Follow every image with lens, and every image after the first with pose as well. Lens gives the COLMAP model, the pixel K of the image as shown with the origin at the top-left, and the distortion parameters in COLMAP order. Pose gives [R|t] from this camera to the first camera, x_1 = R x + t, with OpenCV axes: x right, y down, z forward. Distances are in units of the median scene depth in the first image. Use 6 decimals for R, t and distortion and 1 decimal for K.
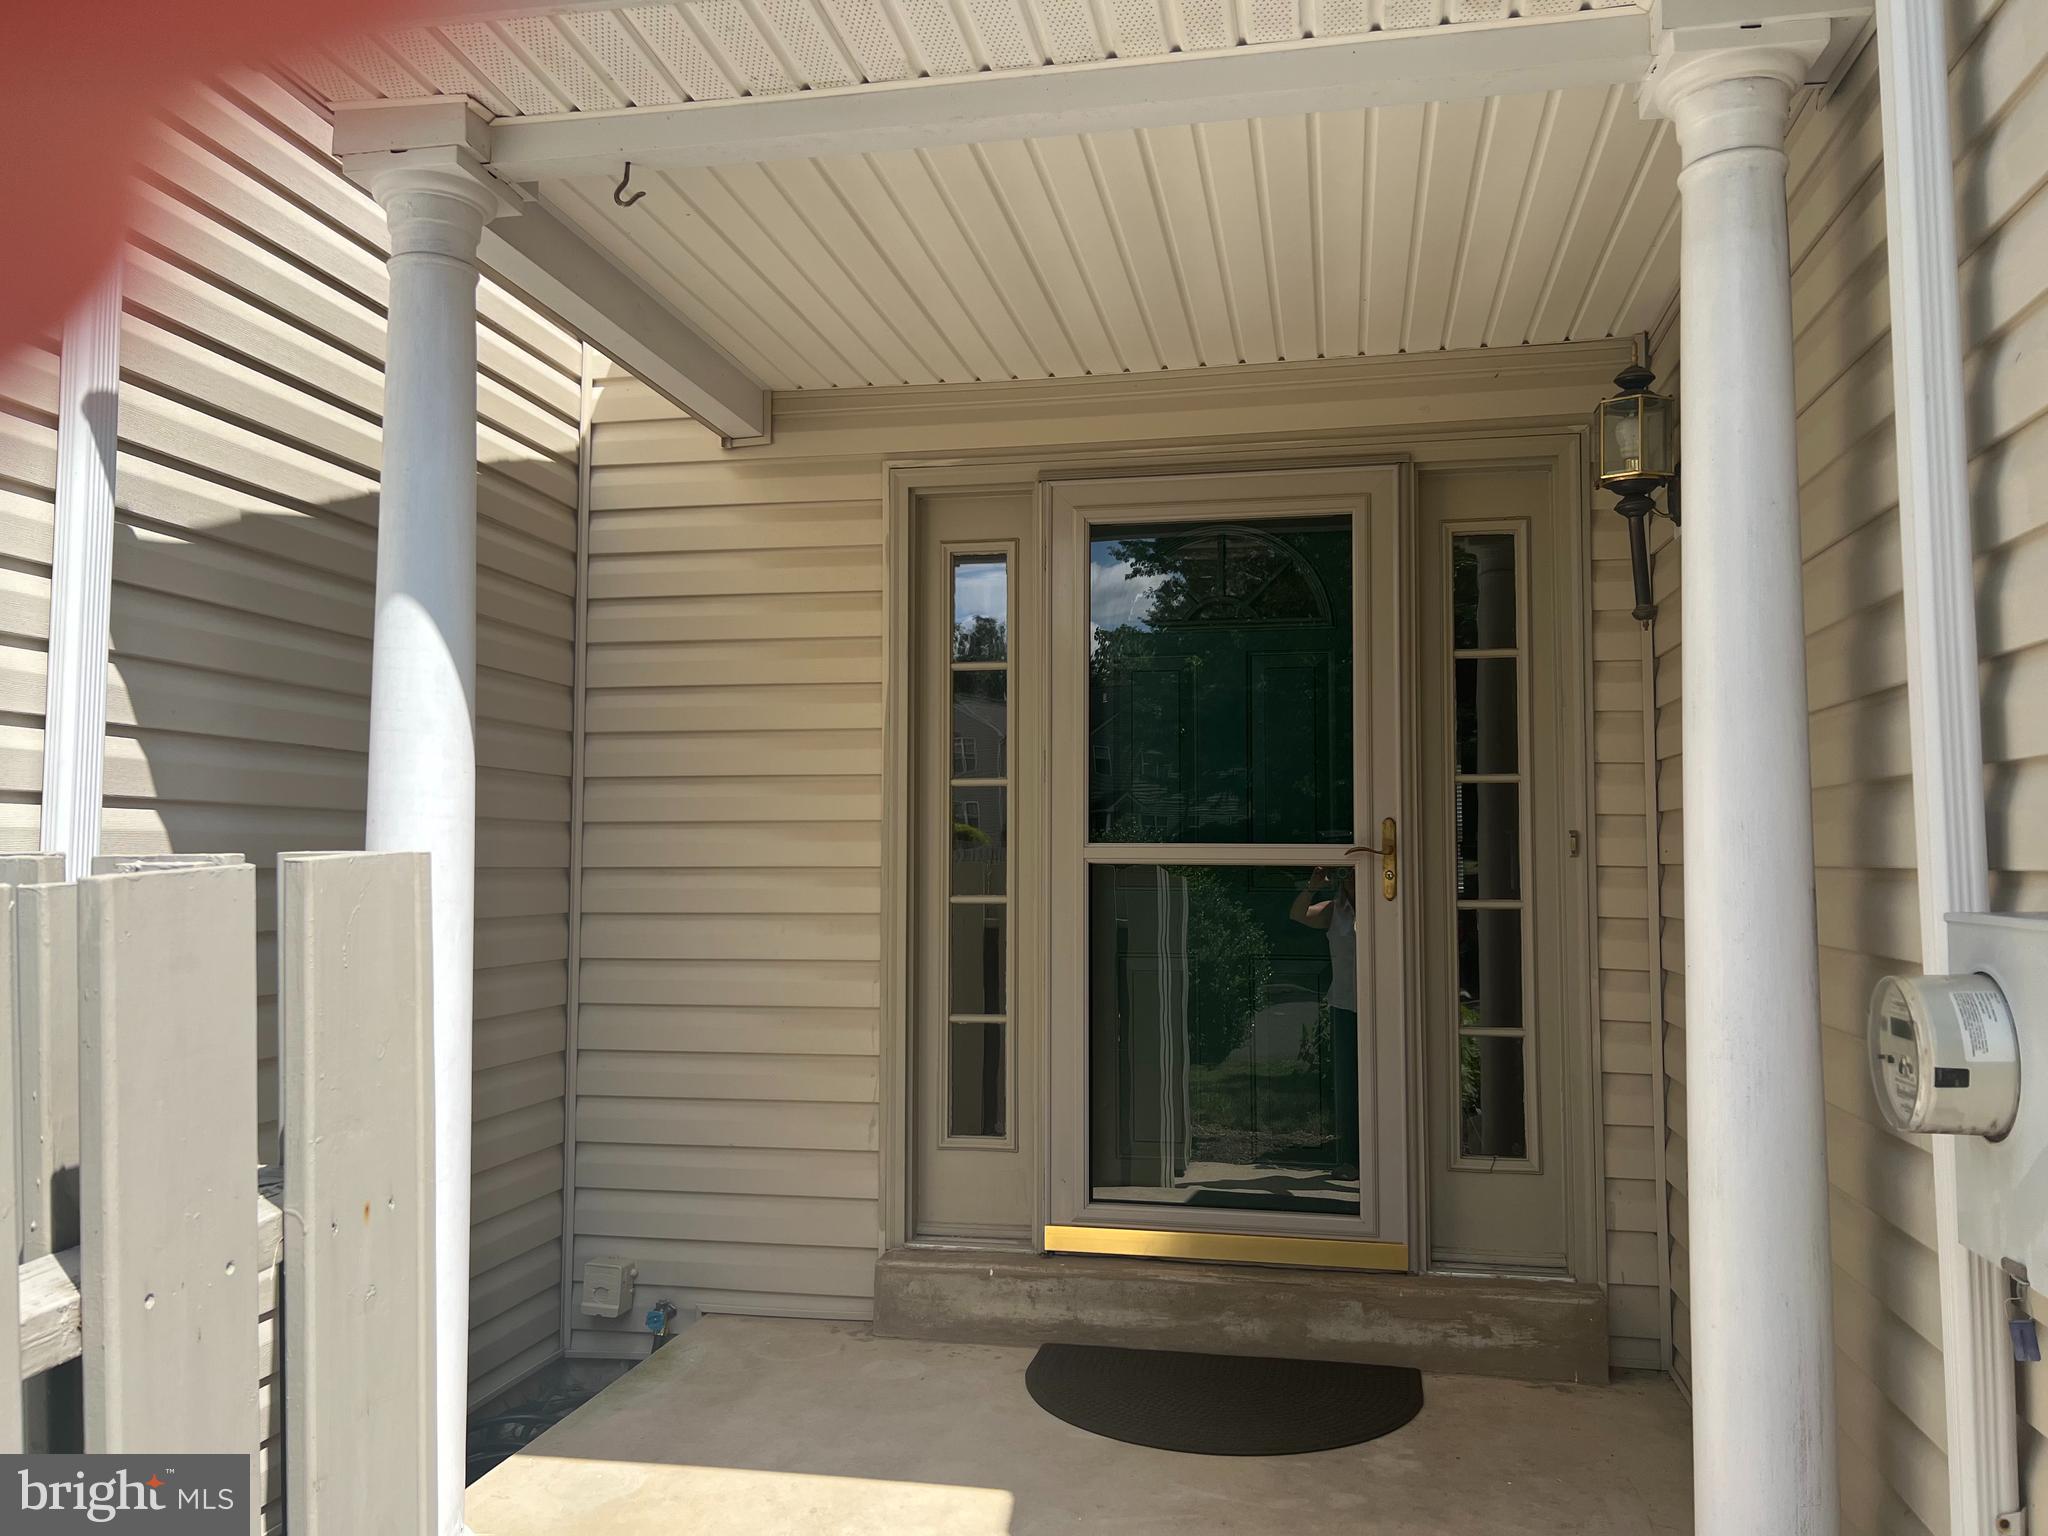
lens RADIAL K [[1561.8, 0, 1024.0], [0, 1561.8, 768.0], [0, 0, 1]] dist [0.088177, -0.000361]
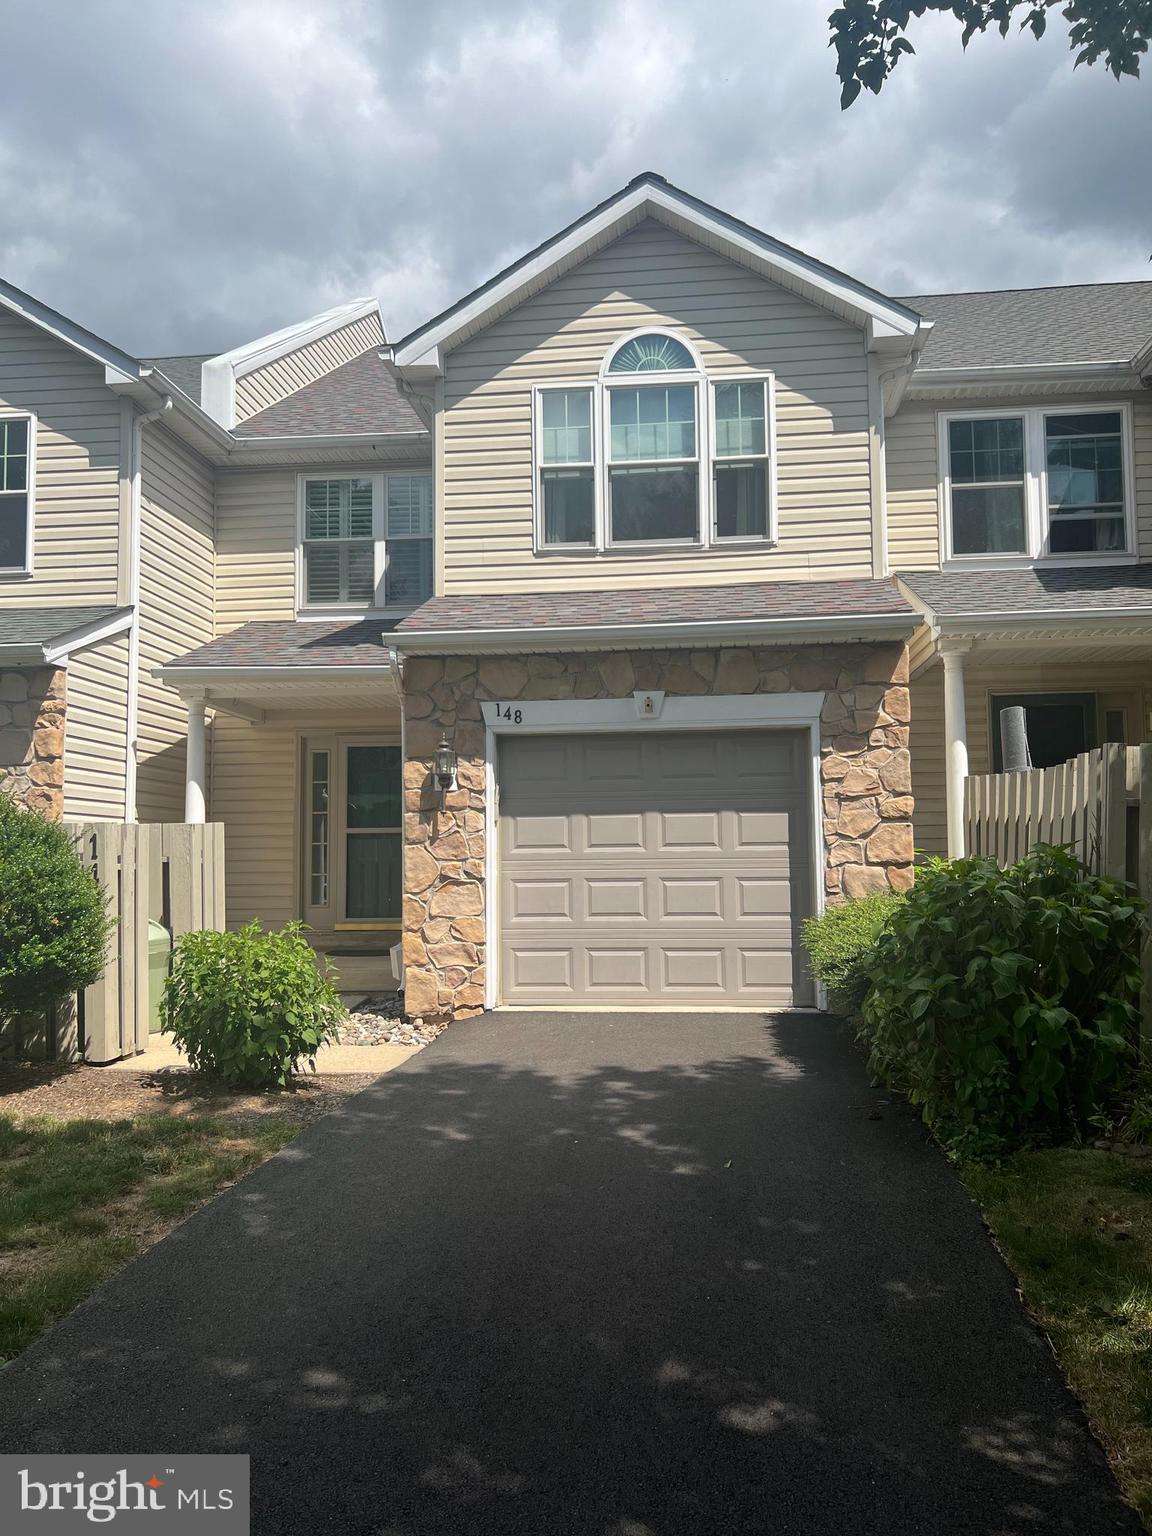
lens RADIAL K [[1171.3, 0, 576.6], [0, 1171.3, 788.3], [0, 0, 1]] dist [0.088177, -0.000361]
pose [[0.996025, -0.001419, 0.089065, 0.347162], [0.002339, 0.999945, -0.010222, -0.020266], [-0.089046, 0.010390, 0.995973, -1.960036]]
